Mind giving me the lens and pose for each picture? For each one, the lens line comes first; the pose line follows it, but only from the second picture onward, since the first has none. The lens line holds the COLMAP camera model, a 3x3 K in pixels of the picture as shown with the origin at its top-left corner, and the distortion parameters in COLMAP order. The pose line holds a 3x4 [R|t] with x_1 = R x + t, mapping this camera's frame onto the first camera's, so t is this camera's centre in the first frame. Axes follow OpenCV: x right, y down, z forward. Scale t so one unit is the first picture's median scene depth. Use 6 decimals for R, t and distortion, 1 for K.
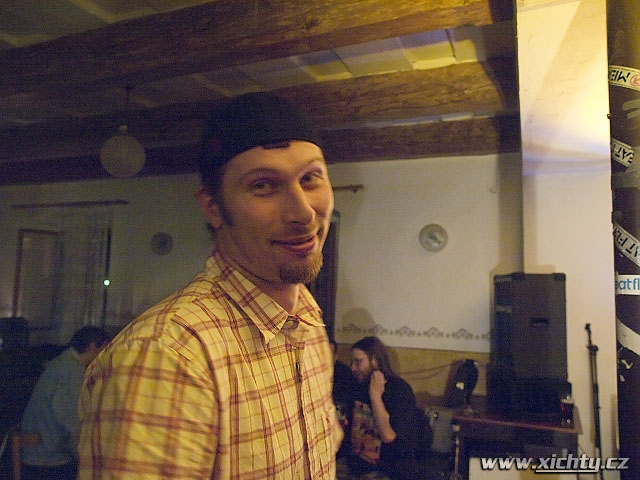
lens RADIAL K [[527.6, 0, 320.2], [0, 527.6, 241.5], [0, 0, 1]] dist [-0.097056, 0.112028]
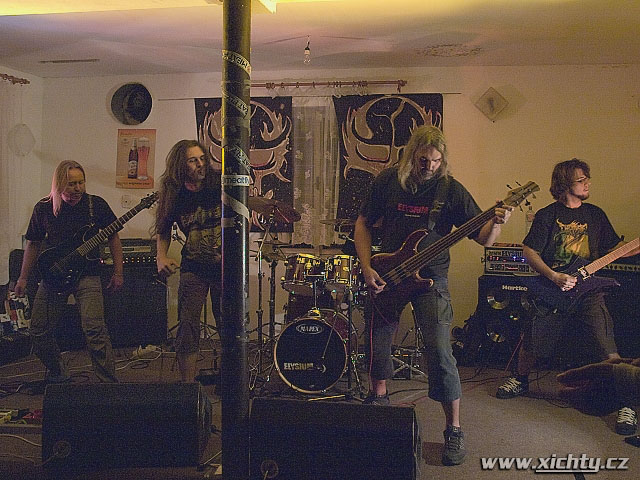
lens RADIAL K [[643.4, 0, 357.6], [0, 643.4, 198.3], [0, 0, 1]] dist [-0.064788, 0.000000]
pose [[-0.232624, -0.027409, 0.972181, -0.591789], [-0.103553, 0.994619, 0.003263, 0.035102], [-0.967038, -0.099913, -0.234210, 0.381716]]
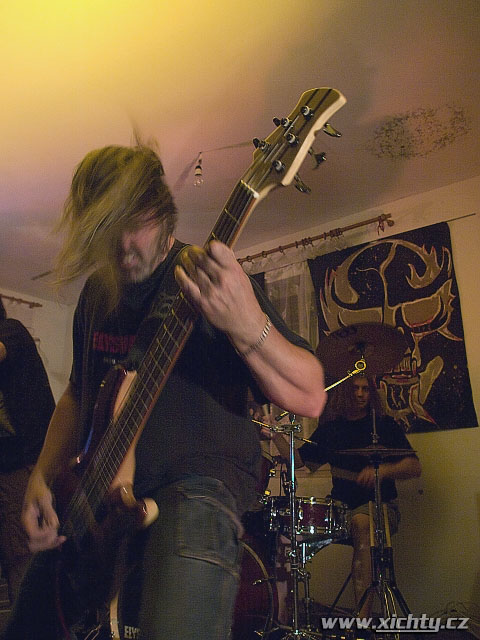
lens RADIAL K [[527.6, 0, 240.2], [0, 527.6, 320.4], [0, 0, 1]] dist [-0.097056, 0.112028]
pose [[0.273239, 0.233024, 0.933295, 0.008147], [-0.071634, 0.972451, -0.221828, 0.145771], [-0.959275, -0.006243, 0.282404, -0.068466]]
